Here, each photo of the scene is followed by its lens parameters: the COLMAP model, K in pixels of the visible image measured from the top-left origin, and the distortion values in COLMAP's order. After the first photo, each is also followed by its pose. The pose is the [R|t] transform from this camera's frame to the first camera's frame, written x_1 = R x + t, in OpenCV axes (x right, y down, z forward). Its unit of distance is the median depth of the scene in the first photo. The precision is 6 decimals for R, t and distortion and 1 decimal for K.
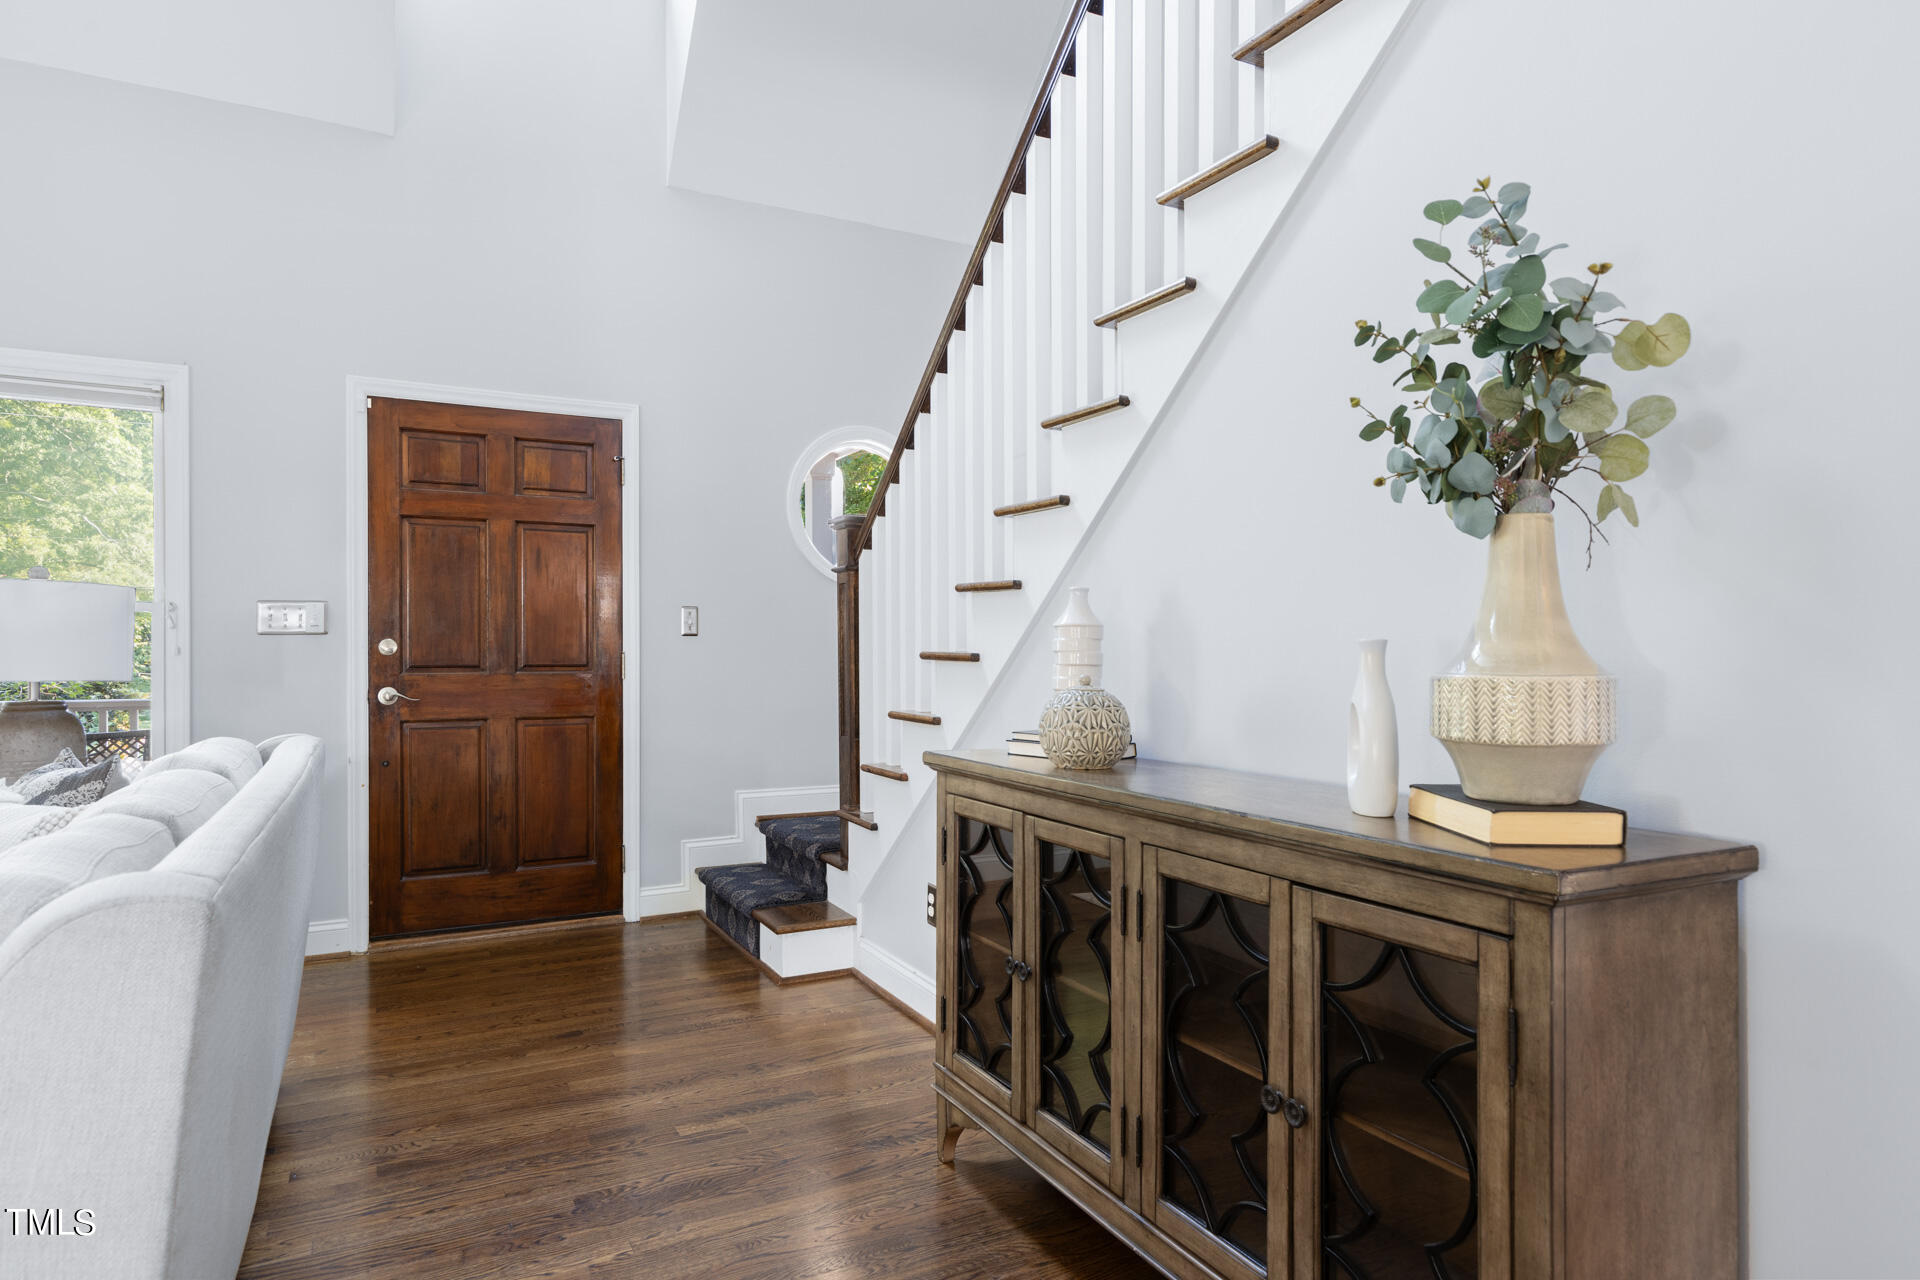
lens RADIAL K [[1047.7, 0, 949.4], [0, 1047.7, 644.6], [0, 0, 1]] dist [0.012744, -0.000975]
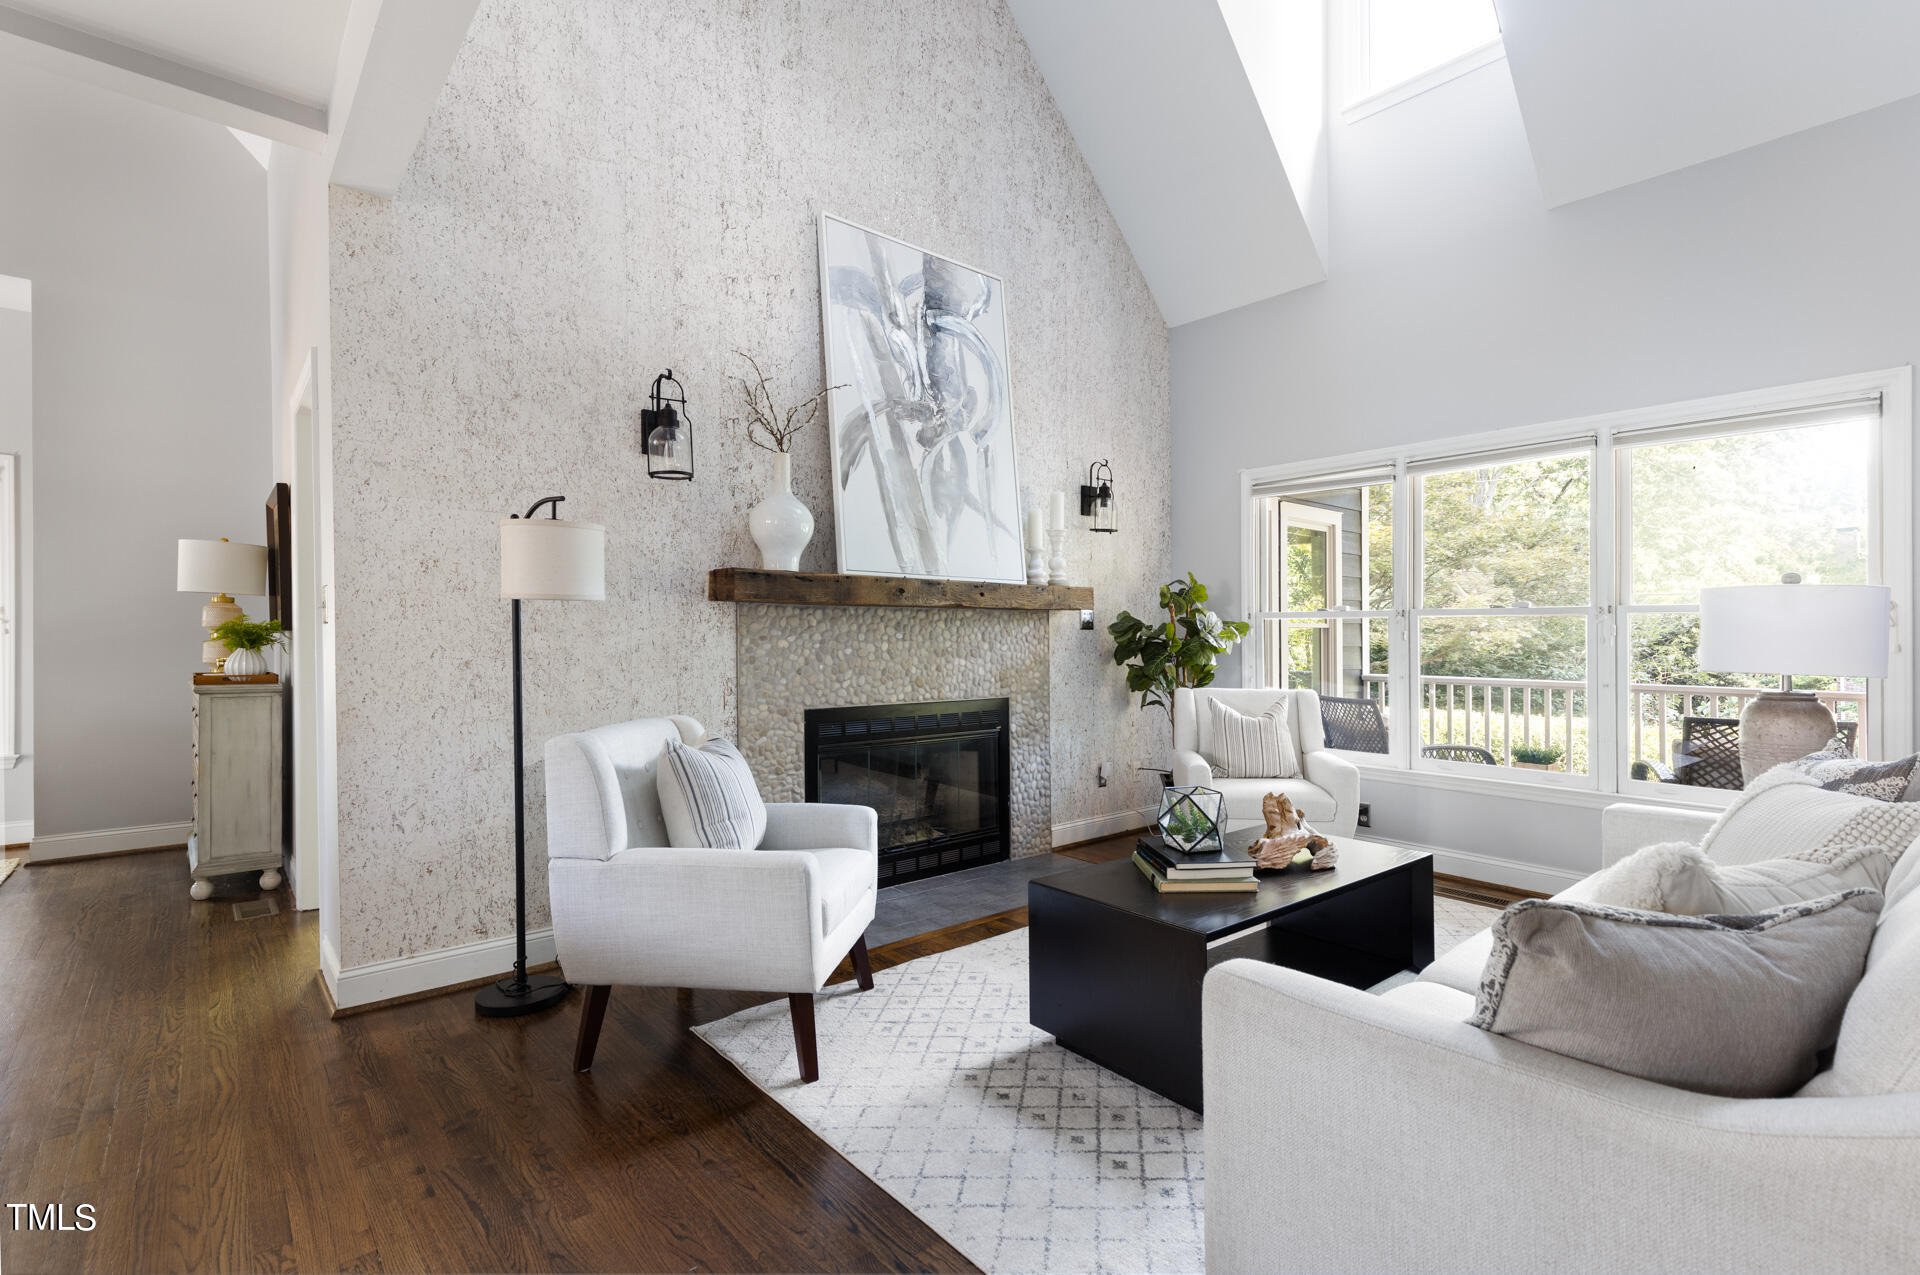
lens RADIAL K [[870.6, 0, 1033.9], [0, 870.6, 636.5], [0, 0, 1]] dist [0.011512, -0.001586]
pose [[0.249911, -0.003618, -0.968262, -0.180630], [0.000899, 0.999993, -0.003505, -0.005034], [0.968268, 0.000006, 0.249912, -0.023491]]
